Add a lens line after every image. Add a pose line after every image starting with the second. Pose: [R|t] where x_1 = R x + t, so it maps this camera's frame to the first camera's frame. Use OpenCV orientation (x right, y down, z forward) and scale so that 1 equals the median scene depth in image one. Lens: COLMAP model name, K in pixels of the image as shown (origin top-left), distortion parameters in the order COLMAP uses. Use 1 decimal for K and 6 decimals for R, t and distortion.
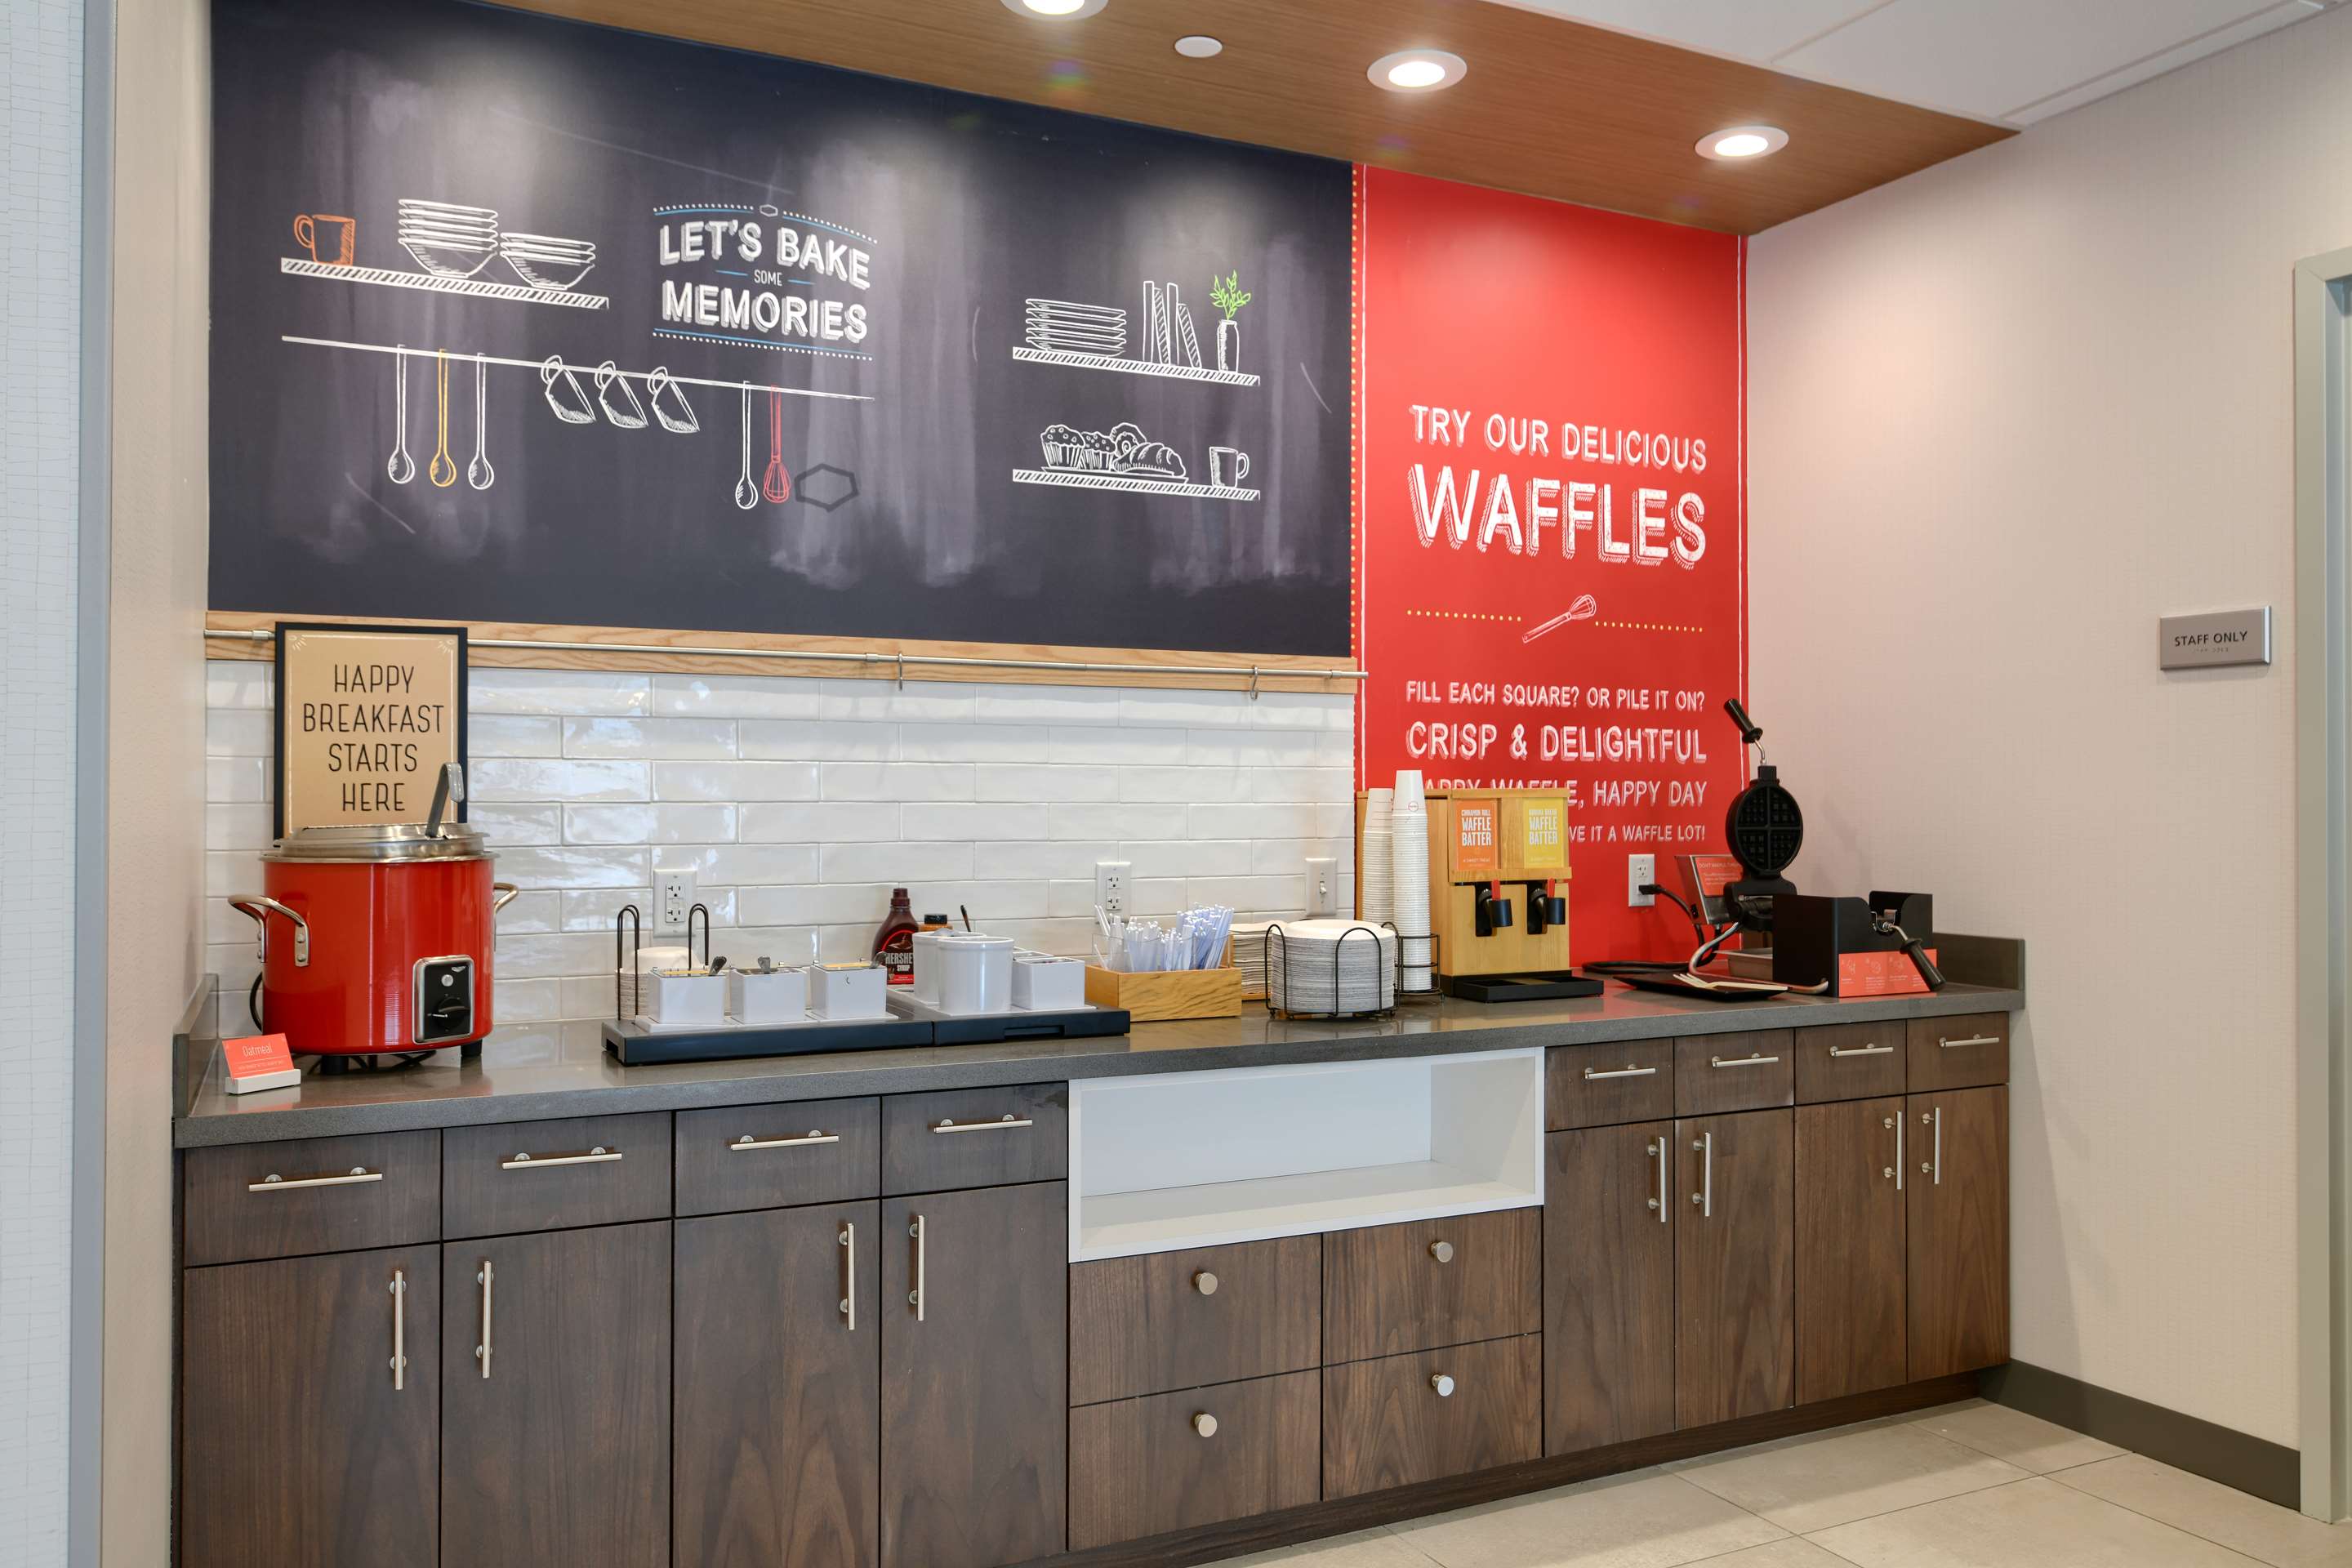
lens RADIAL K [[1768.0, 0, 1176.0], [0, 1768.0, 784.0], [0, 0, 1]] dist [0.002508, 0.000366]
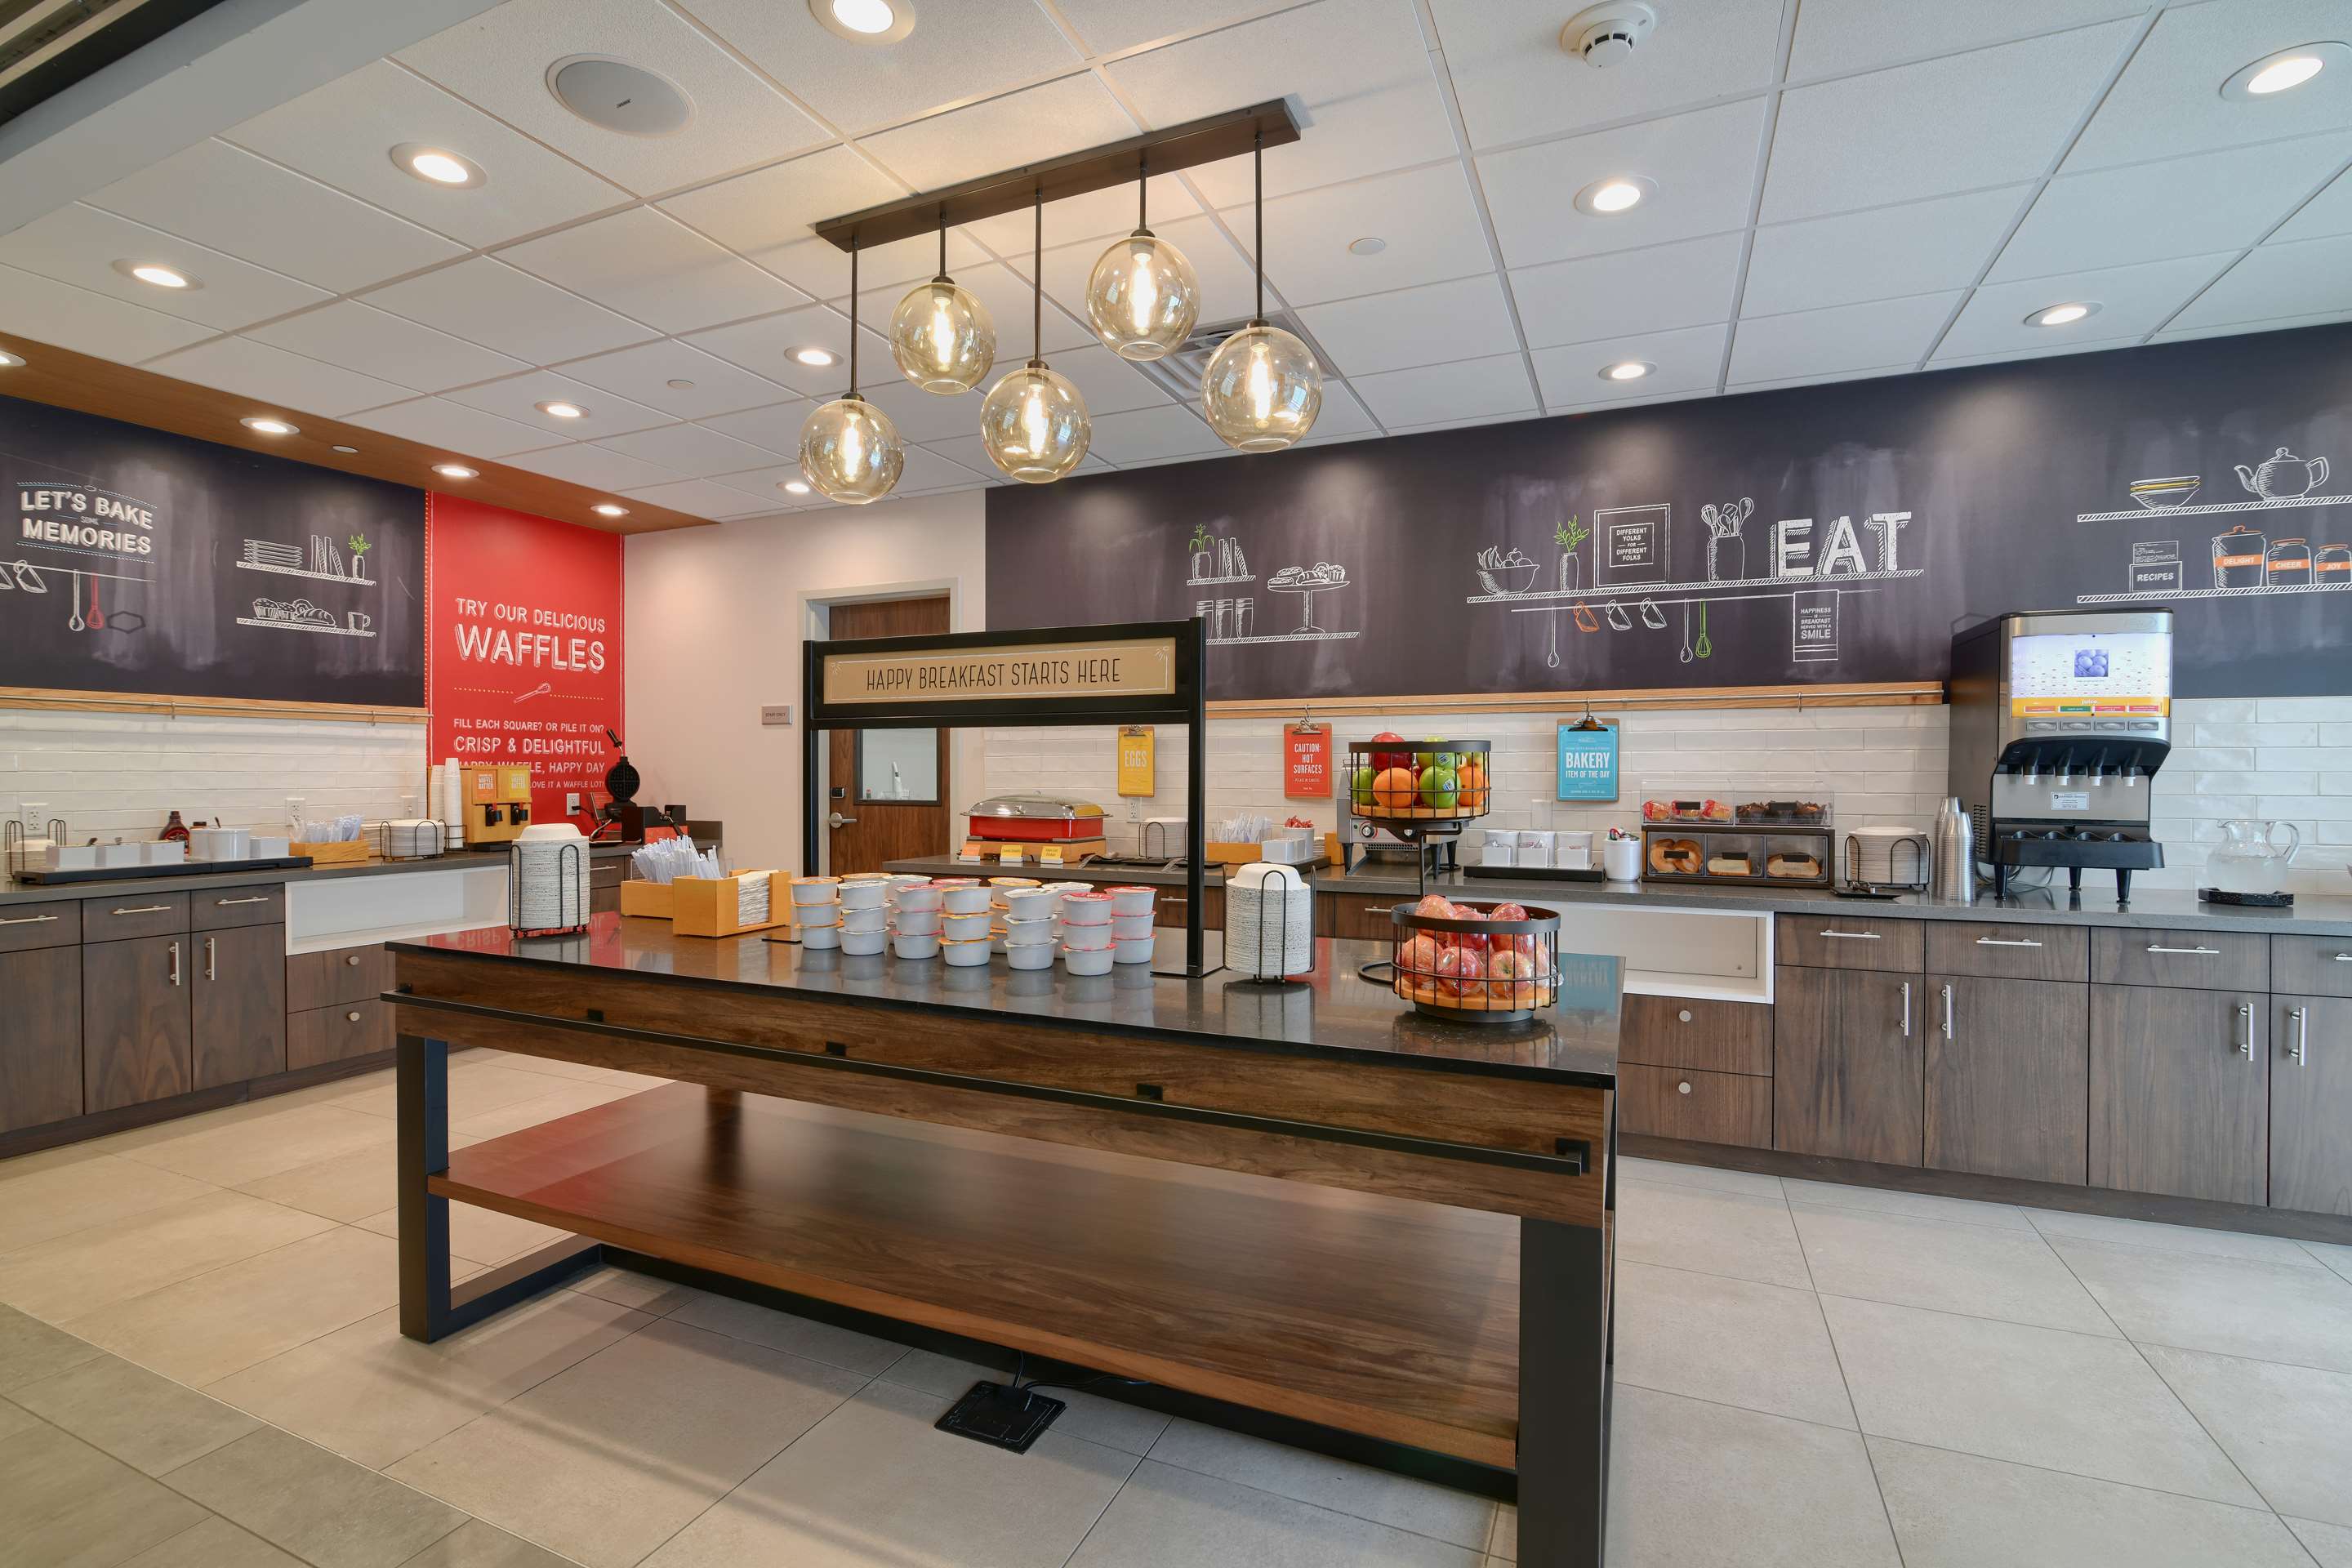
lens RADIAL K [[1076.1, 0, 1179.1], [0, 1076.1, 776.0], [0, 0, 1]] dist [-0.018301, 0.000580]
pose [[0.764245, -0.004113, 0.644913, -0.048991], [-0.003795, 0.999934, 0.010875, -0.002519], [-0.644915, -0.010759, 0.764178, -0.743610]]
